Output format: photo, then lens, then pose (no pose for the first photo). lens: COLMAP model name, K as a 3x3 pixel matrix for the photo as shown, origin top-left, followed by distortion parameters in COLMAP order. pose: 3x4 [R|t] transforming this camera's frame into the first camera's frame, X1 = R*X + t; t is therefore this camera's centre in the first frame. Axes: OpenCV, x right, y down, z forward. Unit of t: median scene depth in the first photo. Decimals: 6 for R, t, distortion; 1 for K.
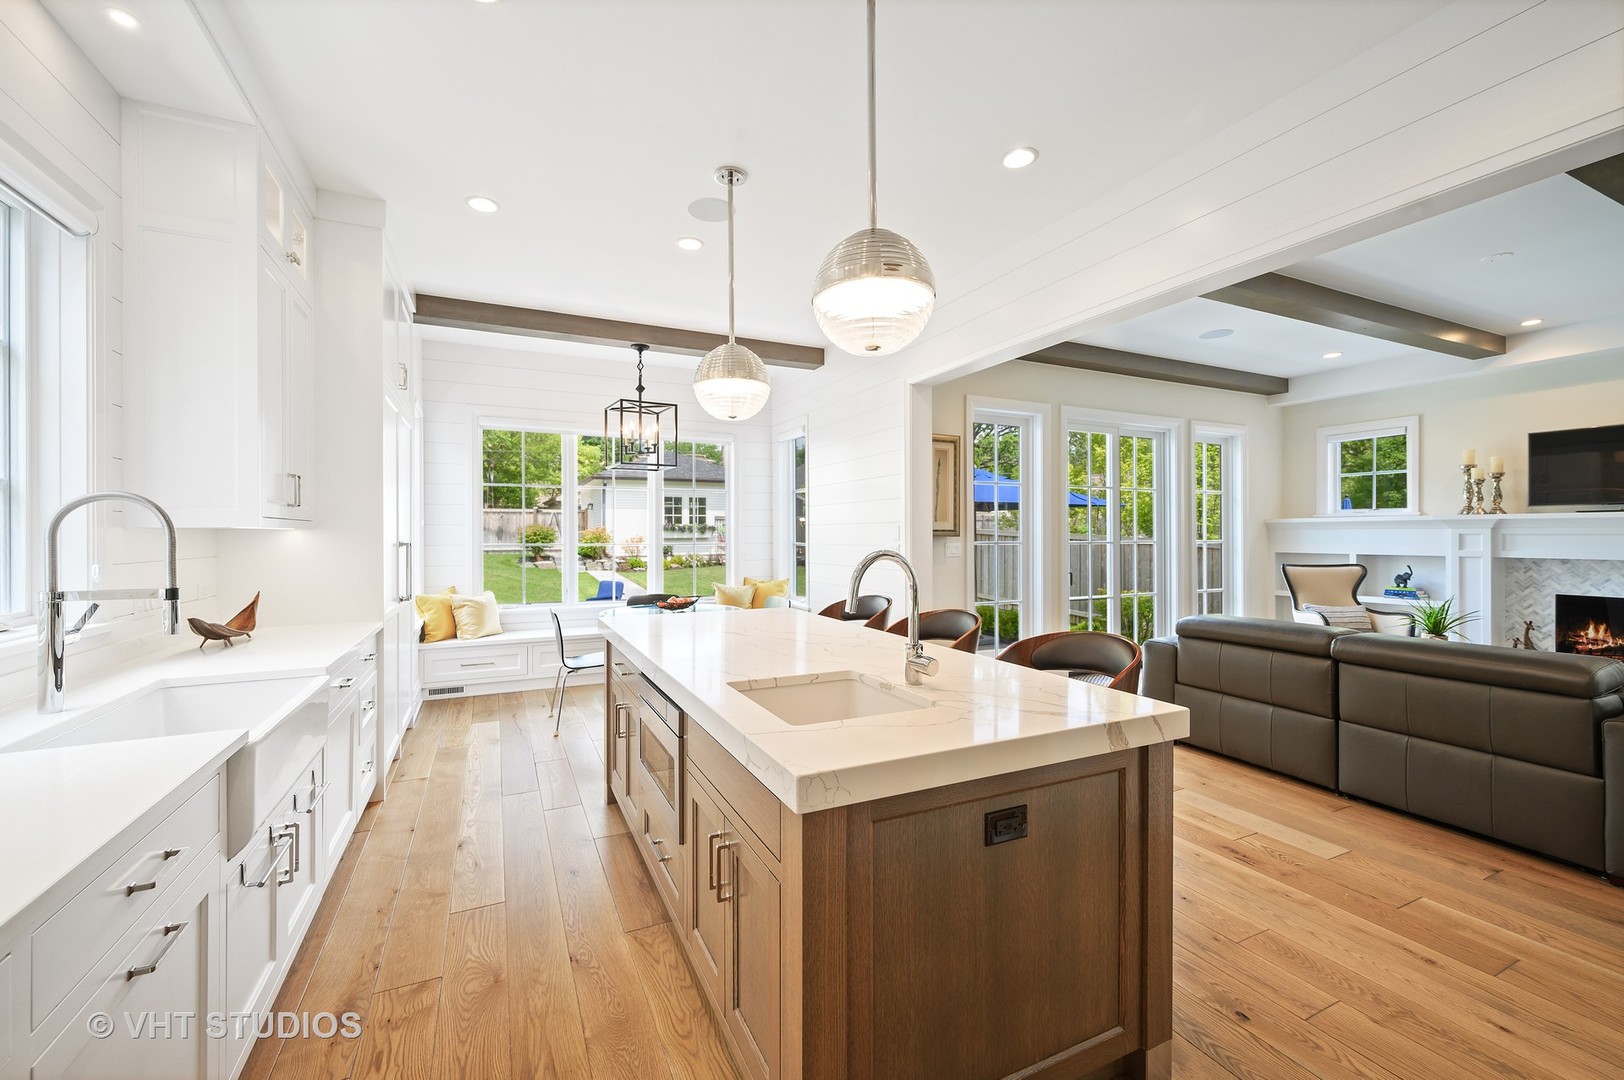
lens RADIAL K [[644.1, 0, 811.1], [0, 644.1, 532.8], [0, 0, 1]] dist [0.000757, 0.000964]
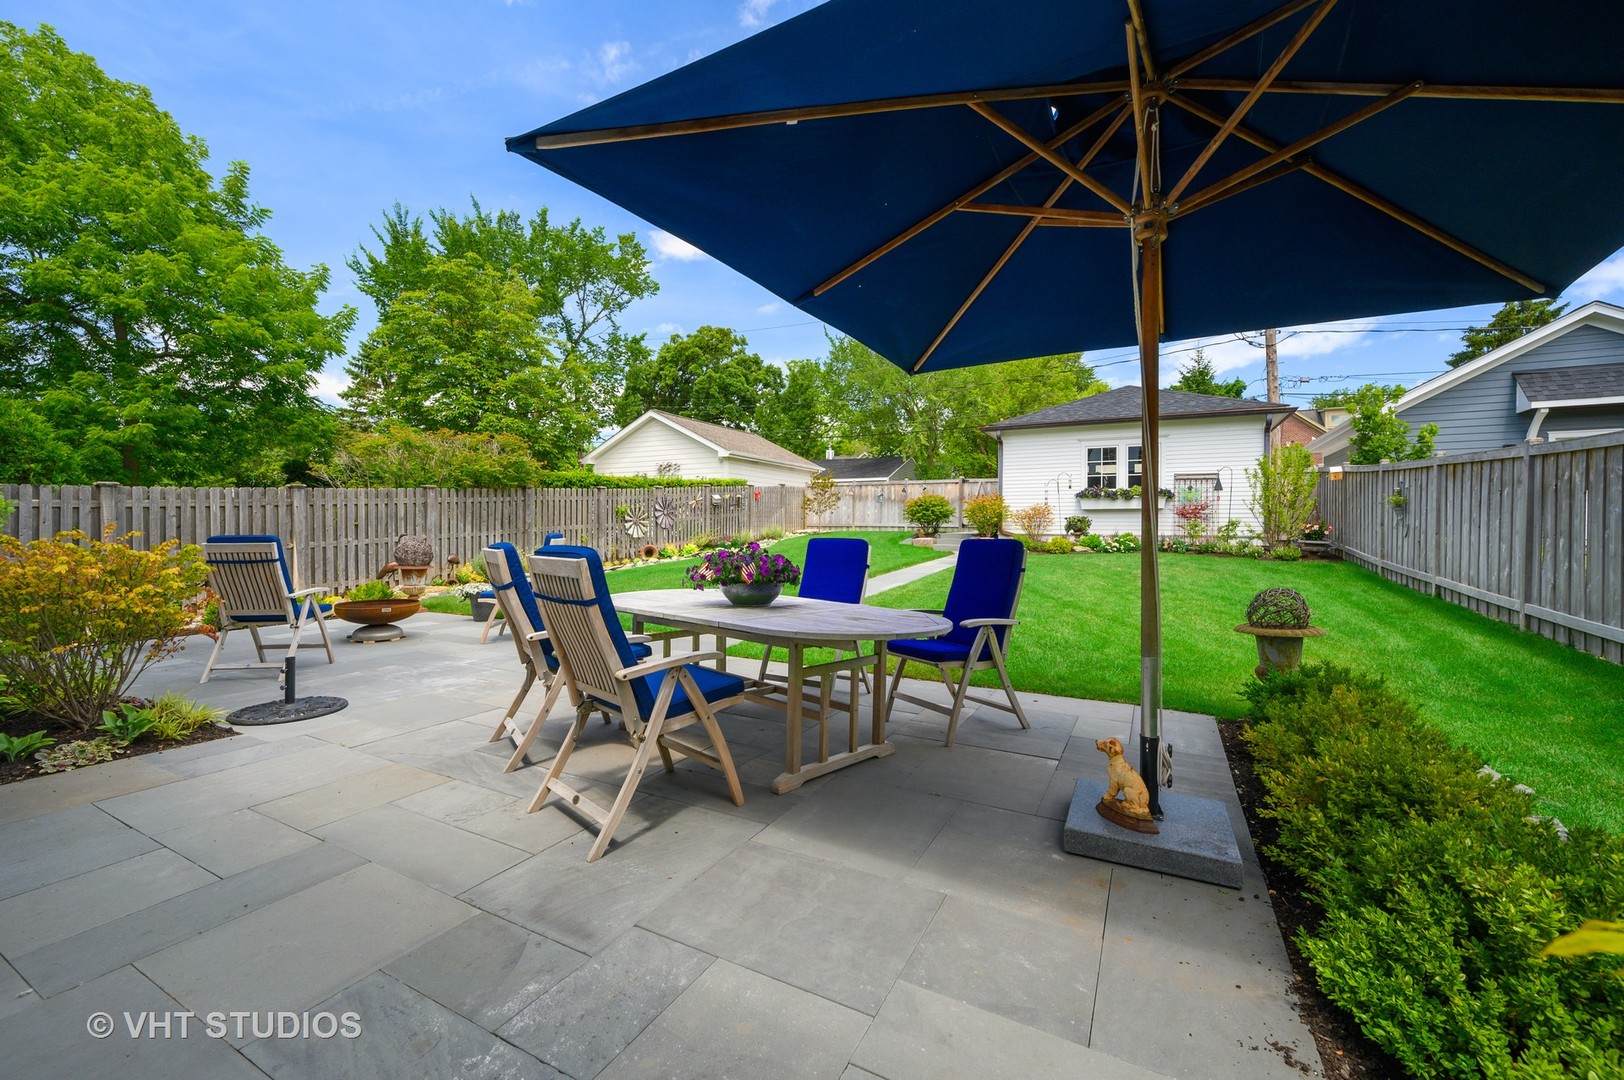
lens RADIAL K [[644.1, 0, 798.7], [0, 644.1, 534.2], [0, 0, 1]] dist [0.000757, 0.000964]
pose [[0.589416, 0.017729, -0.807635, 0.634310], [-0.012292, 0.999840, 0.012977, 0.127034], [0.807736, 0.002278, 0.589540, 1.494937]]
